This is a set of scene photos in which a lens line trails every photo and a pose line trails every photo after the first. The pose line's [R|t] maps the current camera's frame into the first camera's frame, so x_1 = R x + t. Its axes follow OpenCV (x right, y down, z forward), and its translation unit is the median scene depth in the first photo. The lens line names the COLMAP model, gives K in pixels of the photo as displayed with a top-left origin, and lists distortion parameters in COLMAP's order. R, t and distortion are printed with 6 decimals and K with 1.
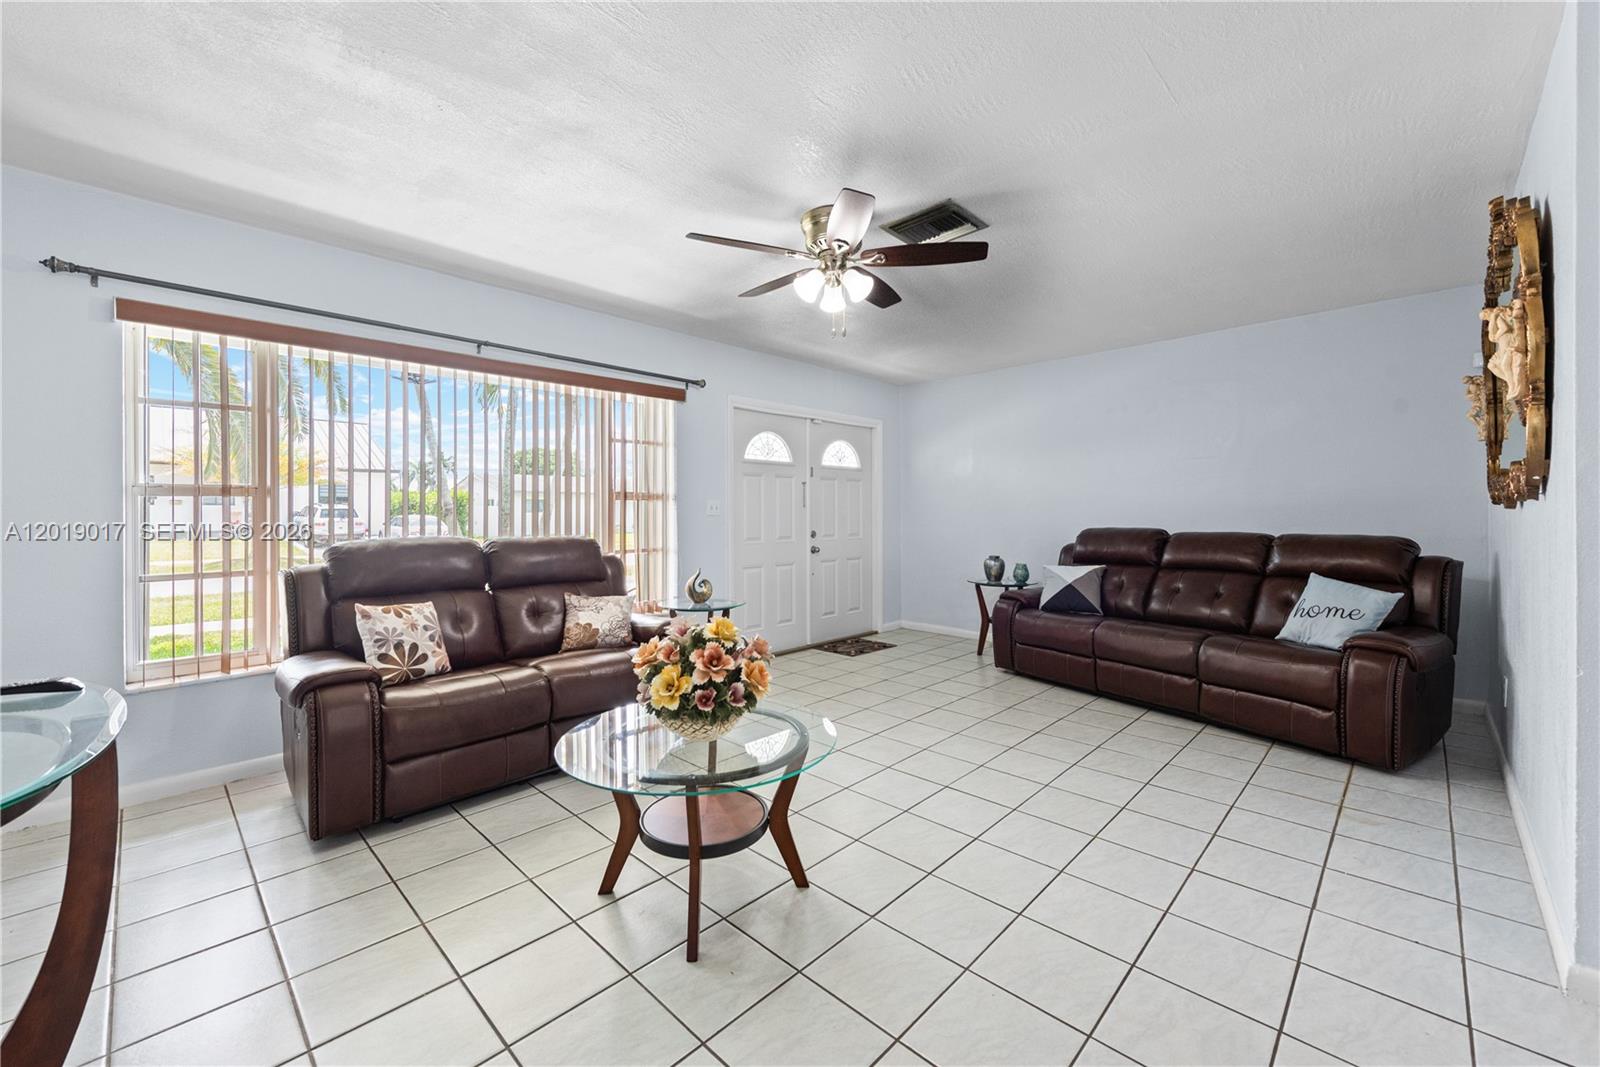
lens RADIAL K [[650.2, 0, 804.4], [0, 650.2, 527.1], [0, 0, 1]] dist [-0.016067, -0.001560]
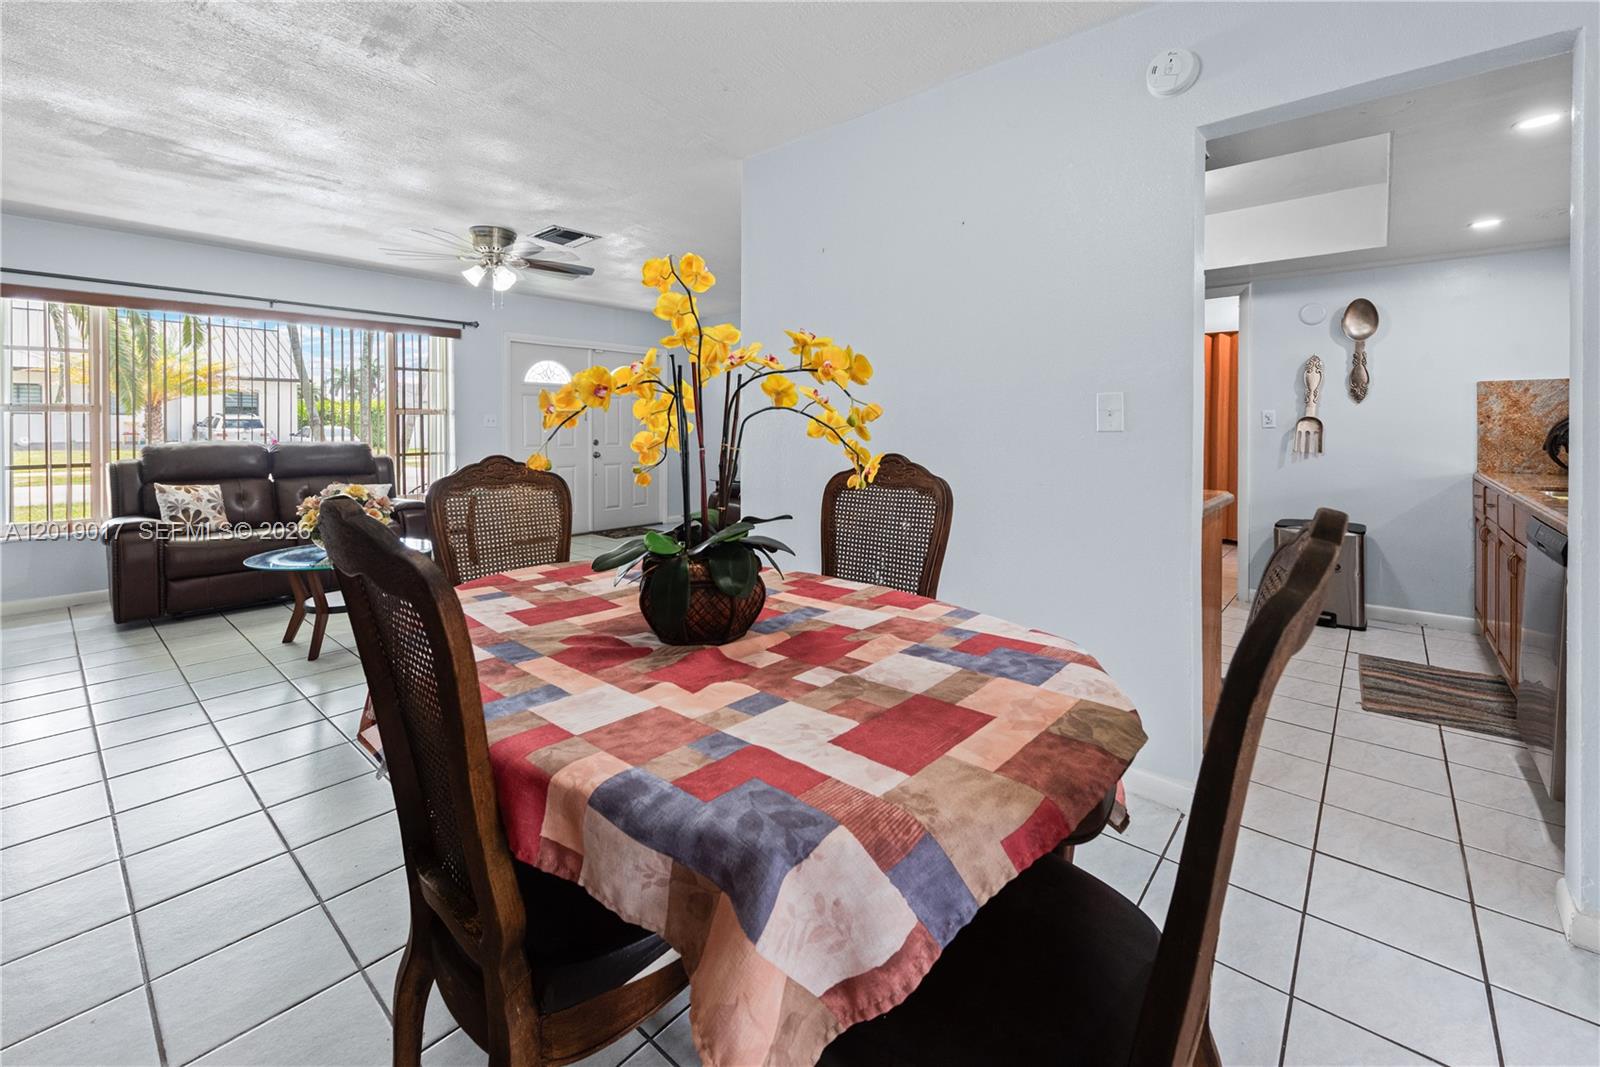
lens RADIAL K [[650.2, 0, 785.0], [0, 650.2, 439.8], [0, 0, 1]] dist [-0.016067, -0.001560]
pose [[0.997229, 0.001040, 0.074387, 0.623102], [-0.001101, 0.999999, 0.000786, 0.011050], [-0.074386, -0.000866, 0.997229, -0.573005]]
